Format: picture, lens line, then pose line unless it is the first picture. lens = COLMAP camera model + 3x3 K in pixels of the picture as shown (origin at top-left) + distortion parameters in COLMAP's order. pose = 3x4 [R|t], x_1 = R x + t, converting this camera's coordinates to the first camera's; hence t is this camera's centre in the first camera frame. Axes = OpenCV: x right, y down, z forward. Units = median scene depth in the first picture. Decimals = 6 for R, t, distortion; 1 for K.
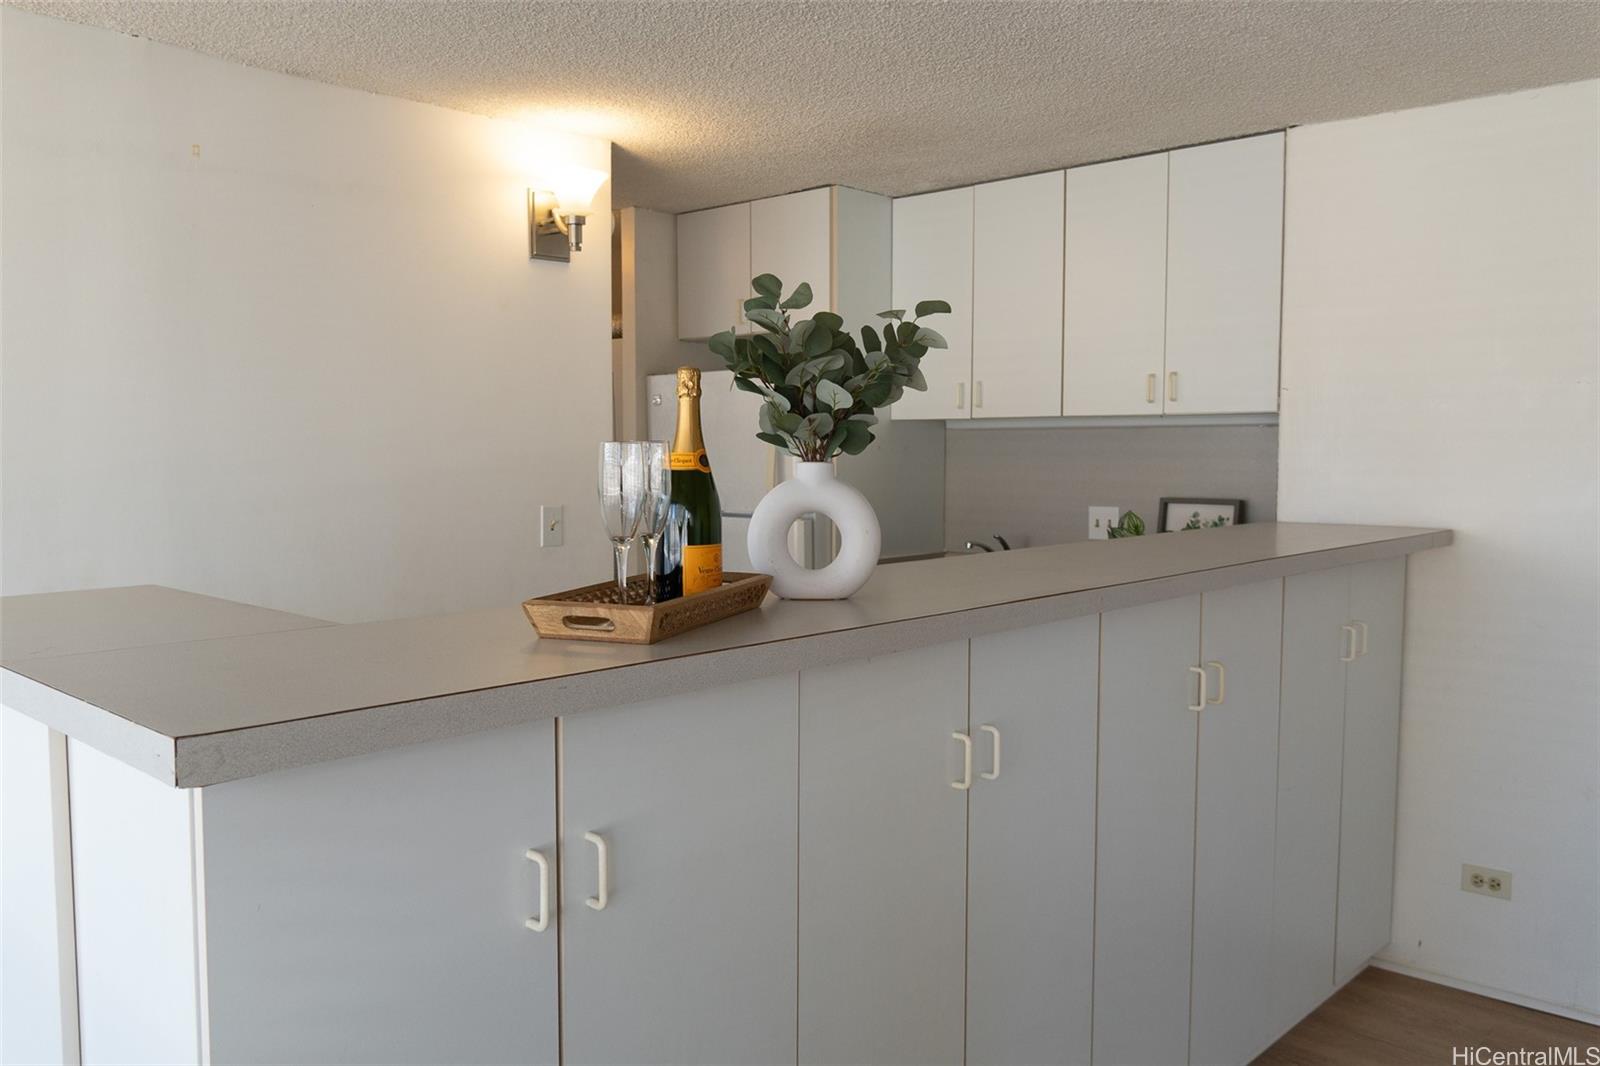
lens RADIAL K [[1264.8, 0, 800.3], [0, 1264.8, 538.5], [0, 0, 1]] dist [-0.000871, -0.000319]
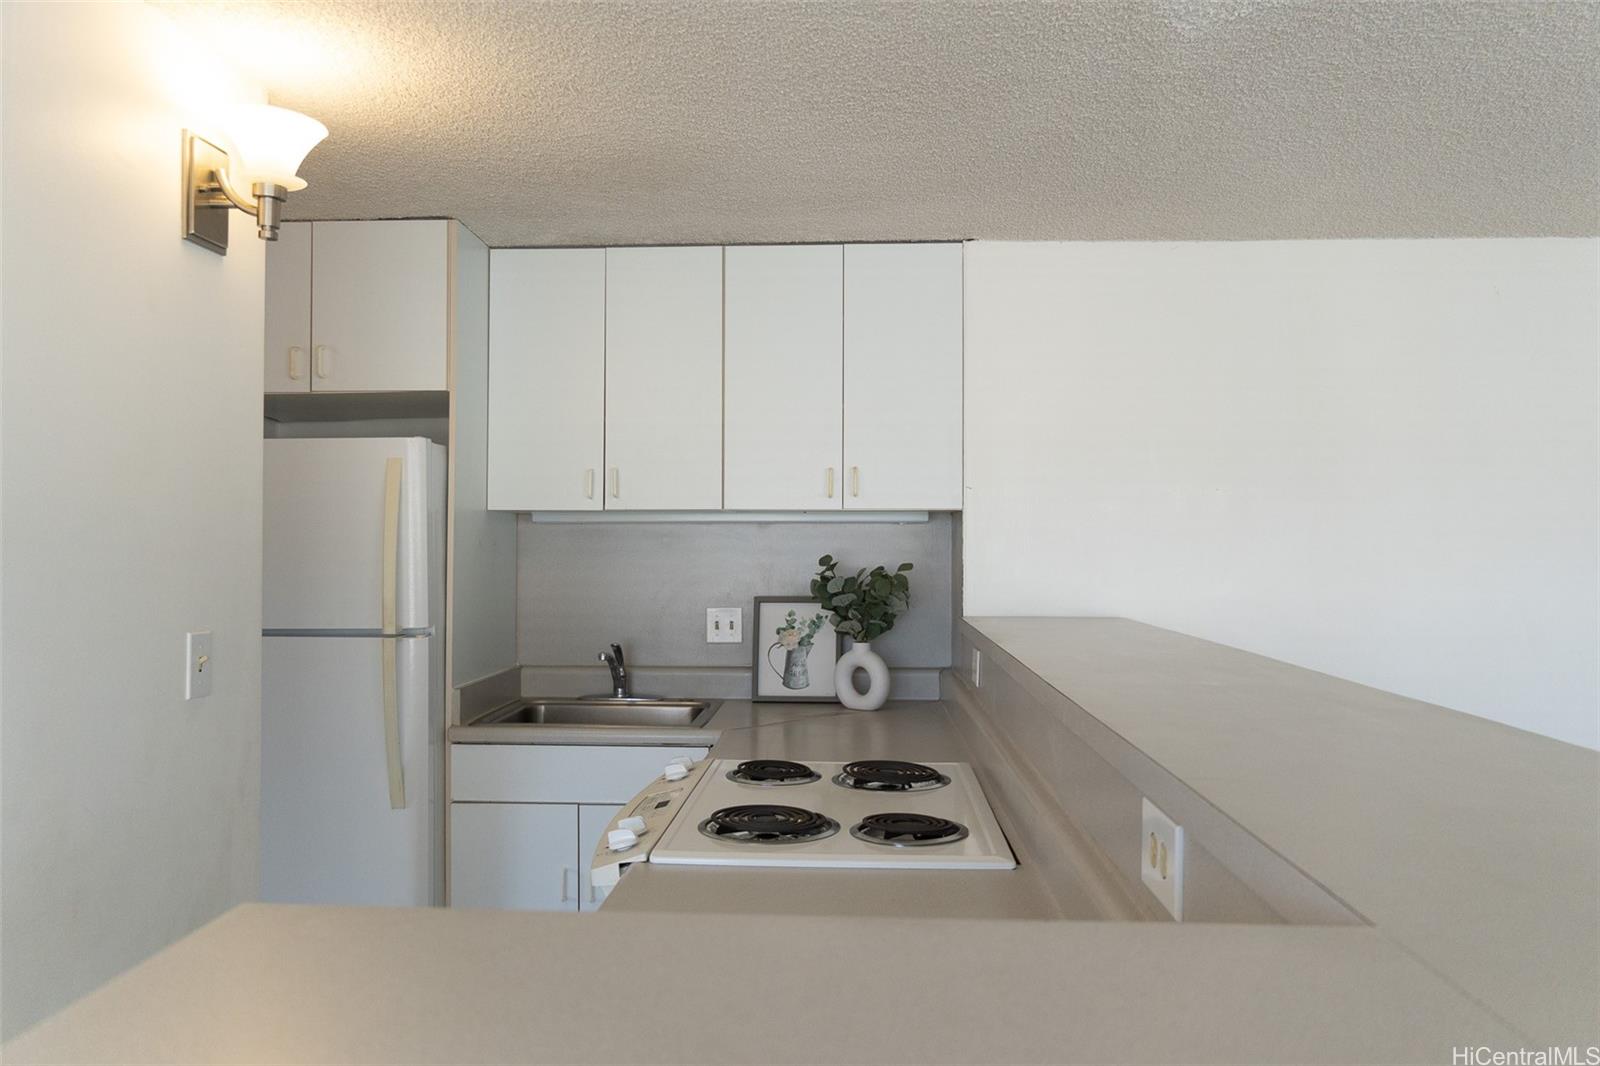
lens RADIAL K [[1176.1, 0, 789.4], [0, 1176.1, 537.0], [0, 0, 1]] dist [-0.010257, -0.000979]
pose [[0.766619, 0.008388, 0.642047, -0.313783], [0.042637, 0.997043, -0.063935, -0.021120], [-0.640685, 0.076389, 0.763994, 0.330829]]
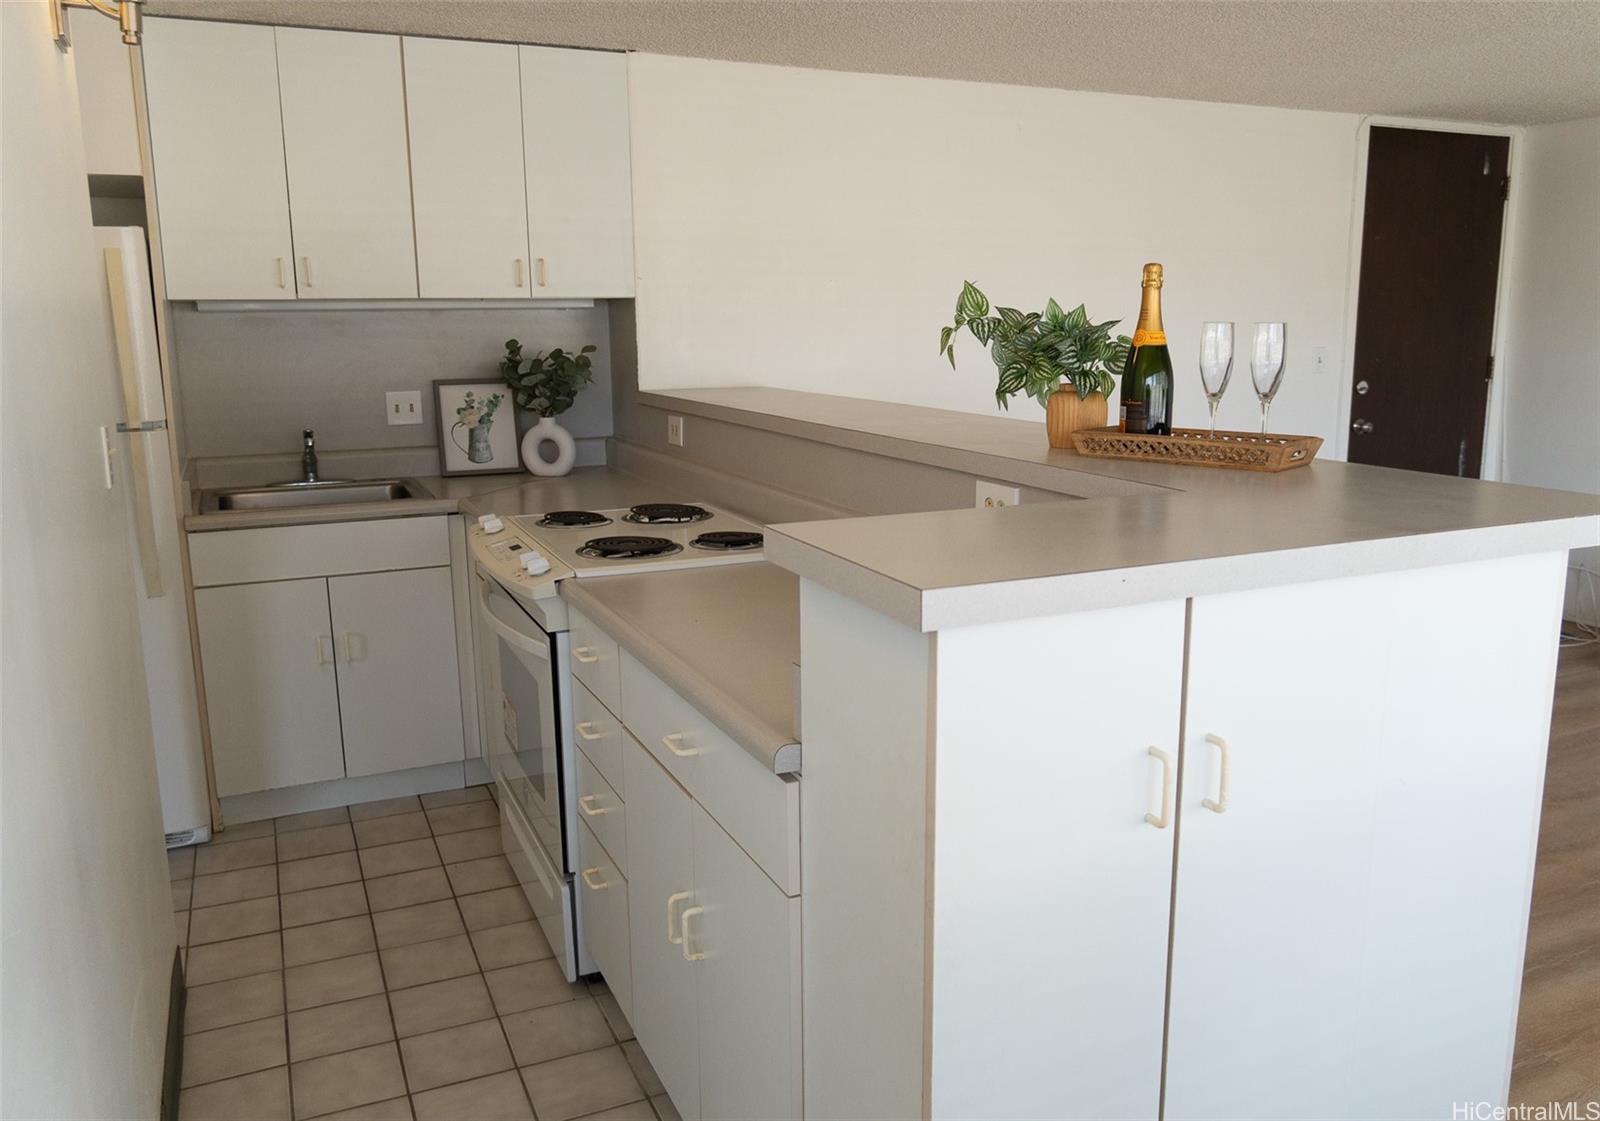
lens RADIAL K [[1247.6, 0, 817.3], [0, 1247.6, 561.1], [0, 0, 1]] dist [-0.006073, -0.009649]
pose [[0.380780, -0.178506, 0.907272, -0.606489], [0.073852, 0.983926, 0.162592, -0.031740], [-0.921712, 0.005092, 0.387842, 0.355420]]
